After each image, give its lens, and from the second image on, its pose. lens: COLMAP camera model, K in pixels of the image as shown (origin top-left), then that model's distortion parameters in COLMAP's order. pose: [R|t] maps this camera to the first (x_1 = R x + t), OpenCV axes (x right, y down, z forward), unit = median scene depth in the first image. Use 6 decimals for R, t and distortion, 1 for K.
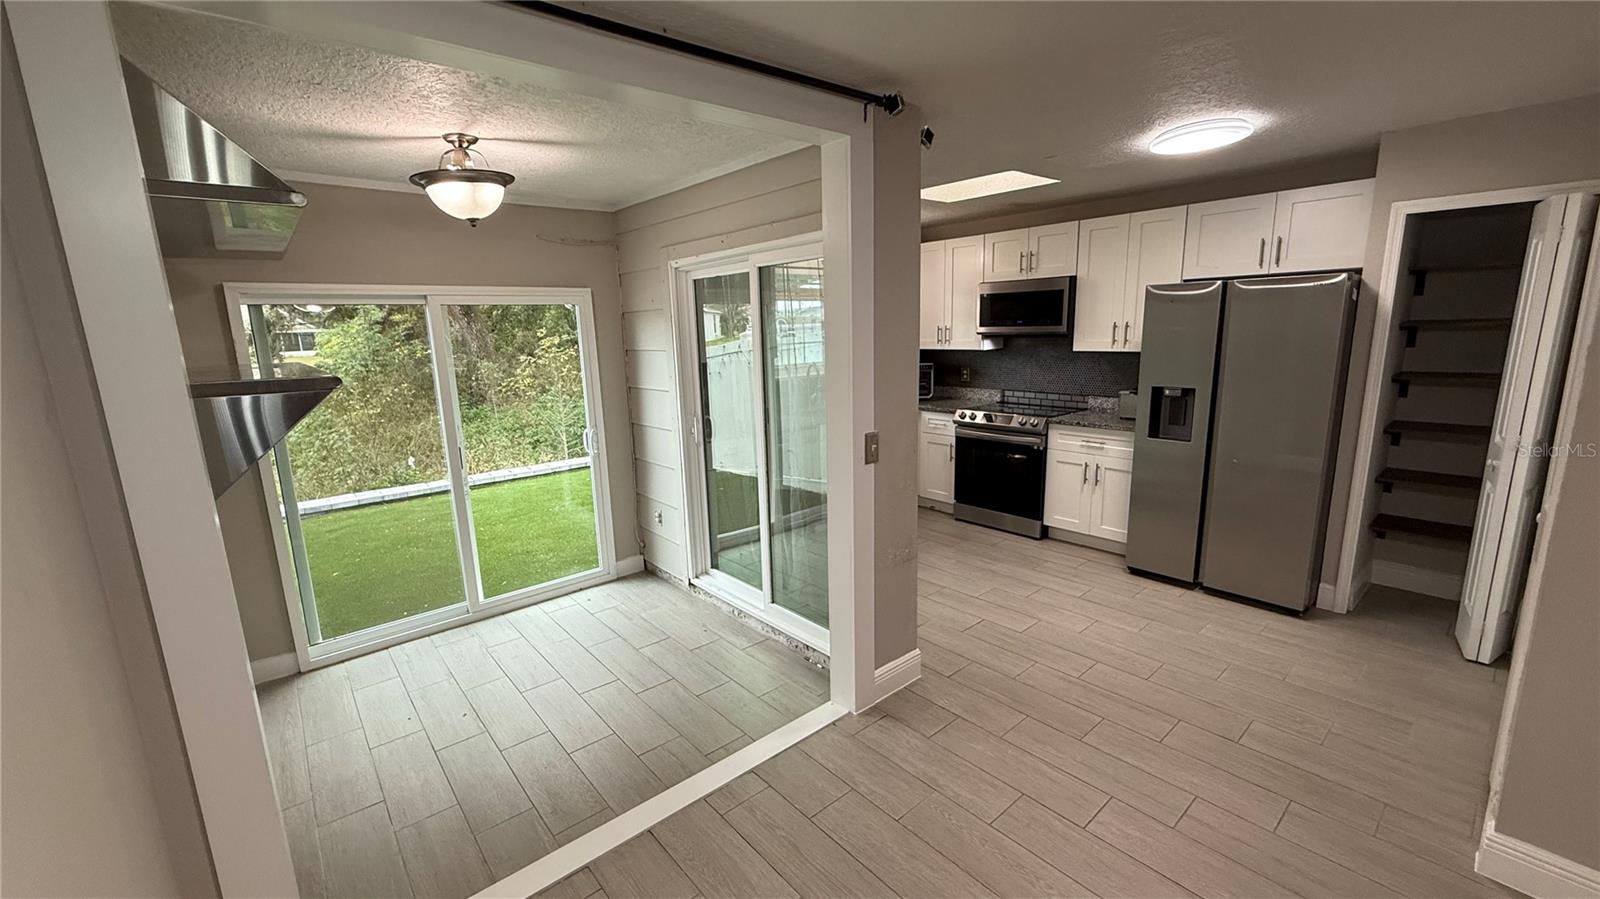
lens RADIAL K [[636.3, 0, 795.8], [0, 636.3, 449.6], [0, 0, 1]] dist [0.000321, -0.000264]
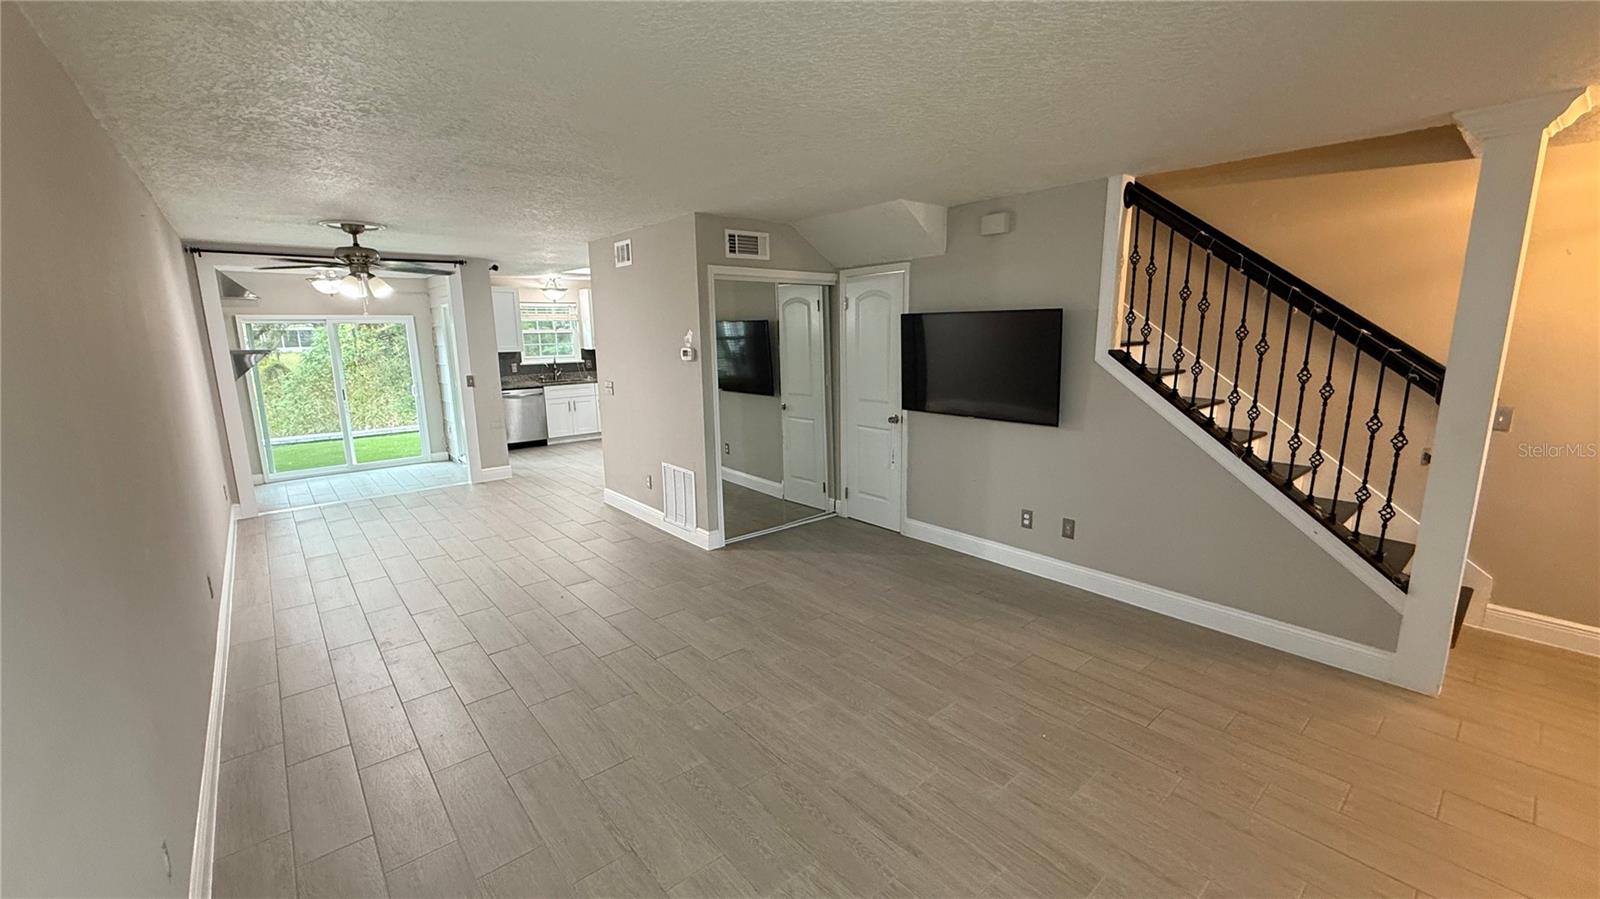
lens RADIAL K [[636.3, 0, 795.8], [0, 636.3, 449.6], [0, 0, 1]] dist [0.000321, -0.000264]
pose [[0.999894, 0.014426, -0.001806, 0.908103], [-0.014437, 0.999879, -0.005717, 0.170682], [0.001723, 0.005743, 0.999982, -1.033001]]
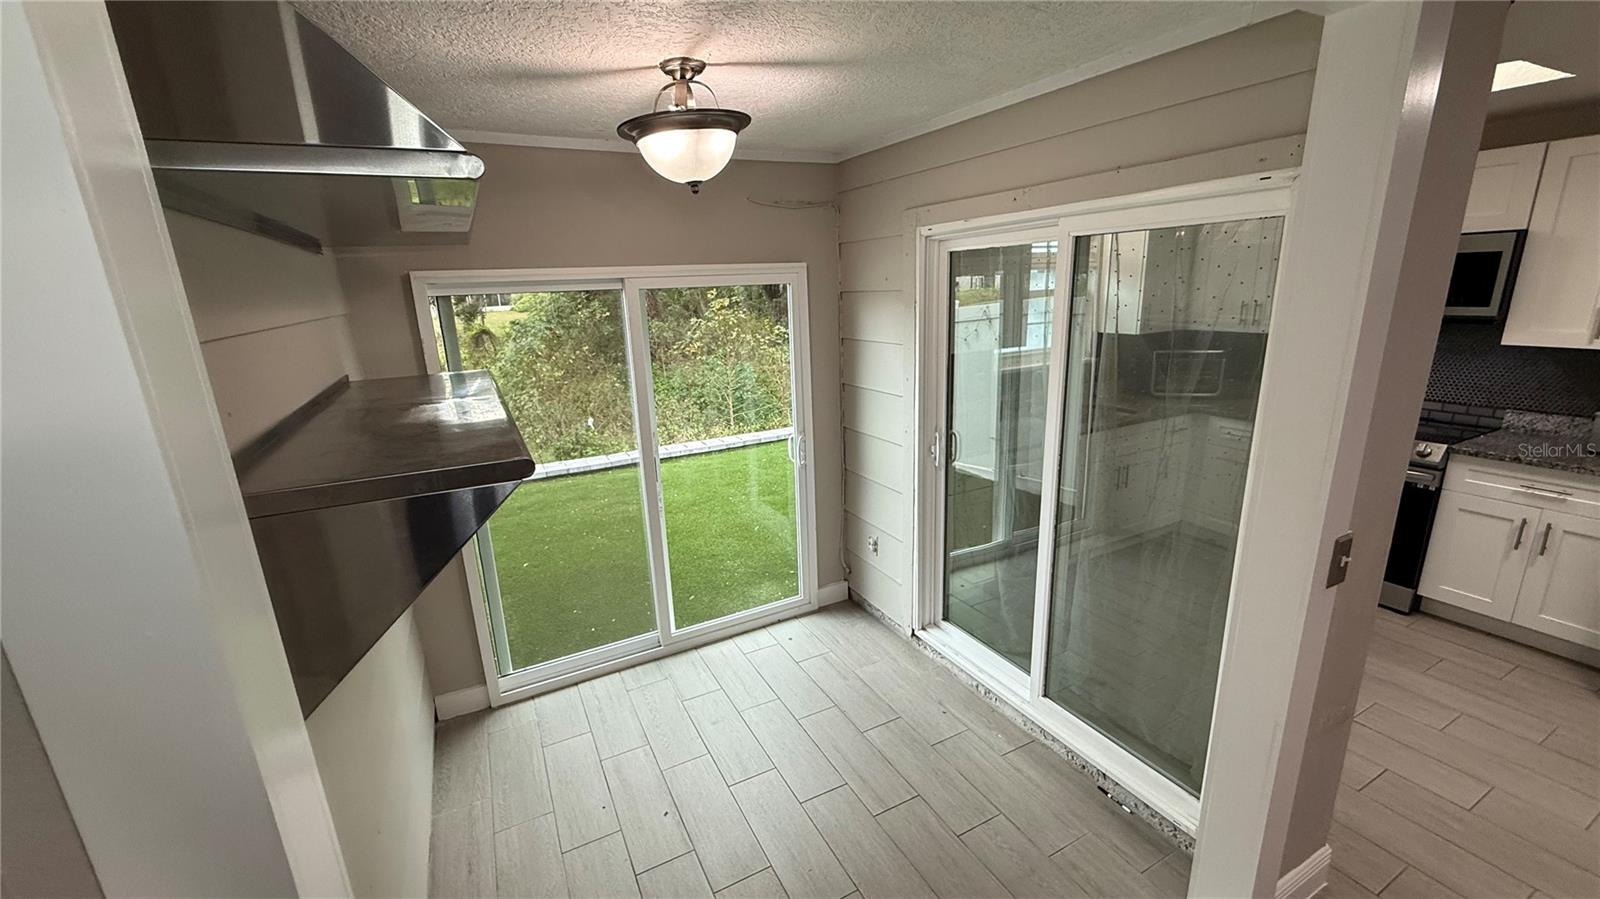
lens RADIAL K [[636.3, 0, 795.8], [0, 636.3, 449.6], [0, 0, 1]] dist [0.000321, -0.000264]
pose [[0.973808, 0.051001, -0.221579, -0.142242], [-0.034965, 0.996517, 0.075703, -0.076819], [0.224669, -0.065972, 0.972199, 0.196527]]
